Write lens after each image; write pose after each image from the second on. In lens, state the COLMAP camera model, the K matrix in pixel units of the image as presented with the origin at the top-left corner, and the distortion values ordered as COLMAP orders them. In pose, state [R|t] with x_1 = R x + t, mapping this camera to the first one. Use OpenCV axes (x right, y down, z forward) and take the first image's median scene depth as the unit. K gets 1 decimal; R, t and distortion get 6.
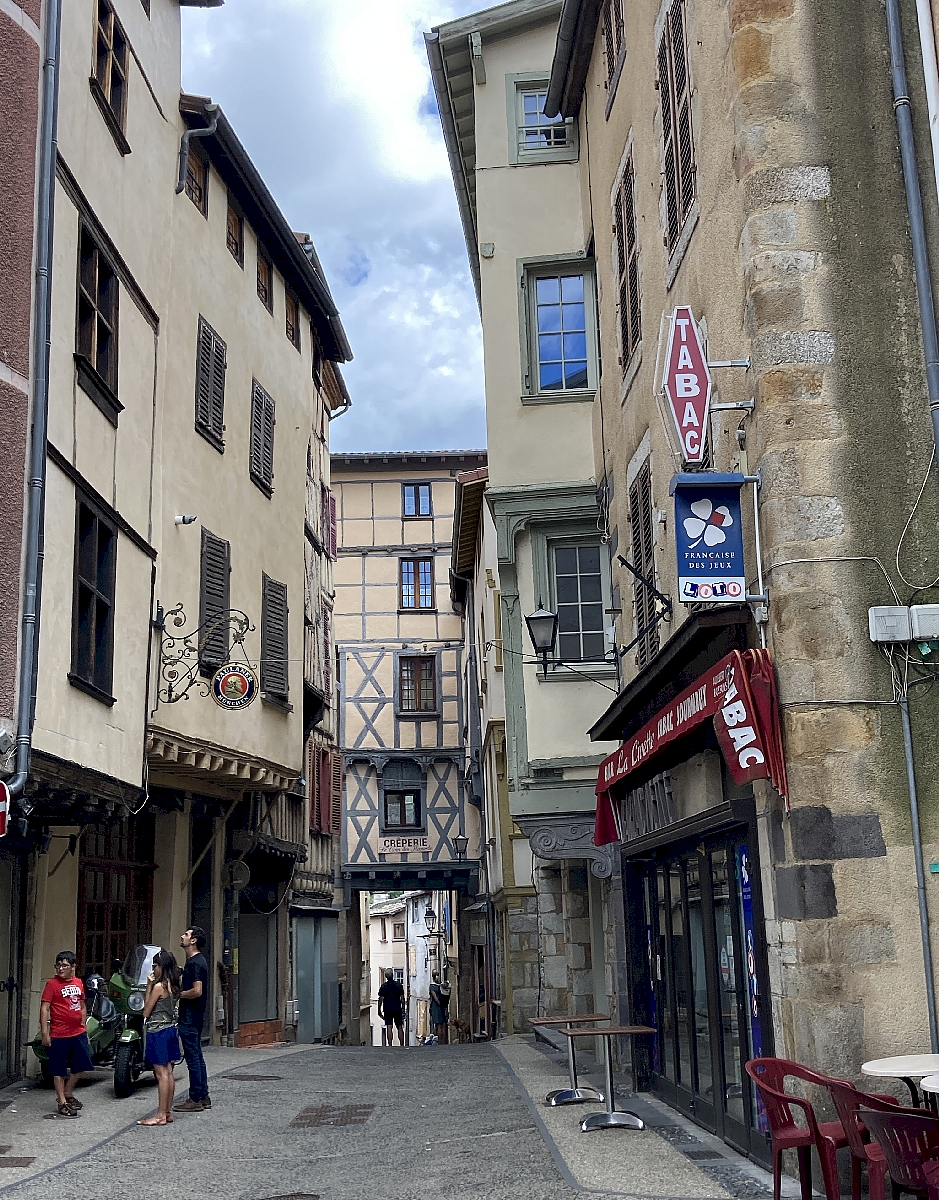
lens RADIAL K [[1539.5, 0, 466.8], [0, 1539.5, 601.6], [0, 0, 1]] dist [0.032951, 0.000000]
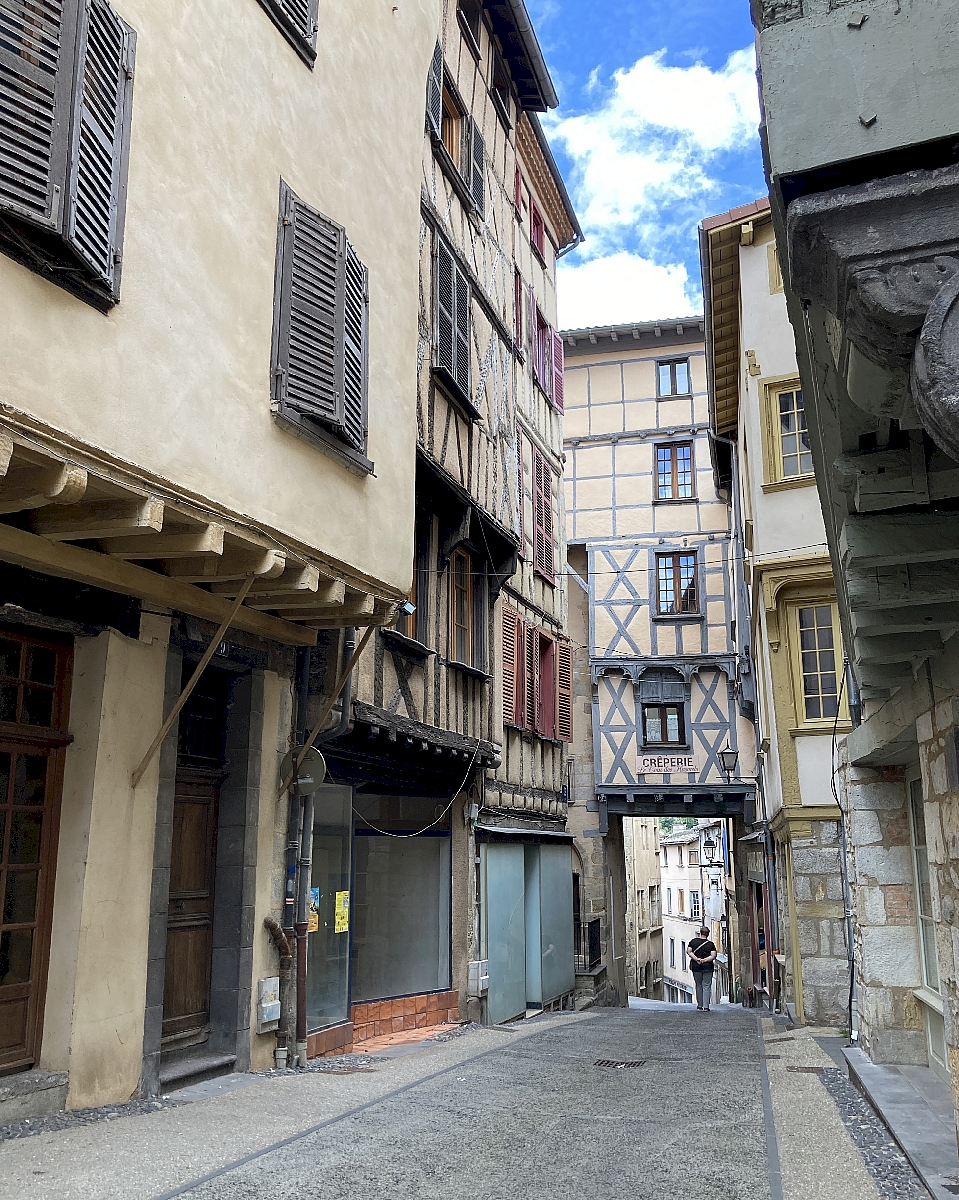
lens RADIAL K [[1091.2, 0, 476.1], [0, 1091.2, 642.2], [0, 0, 1]] dist [0.056493, 0.000000]
pose [[0.968596, -0.025043, -0.247375, 0.022288], [0.030045, 0.999413, 0.016468, 0.157356], [0.246818, -0.023383, 0.968780, 0.779975]]
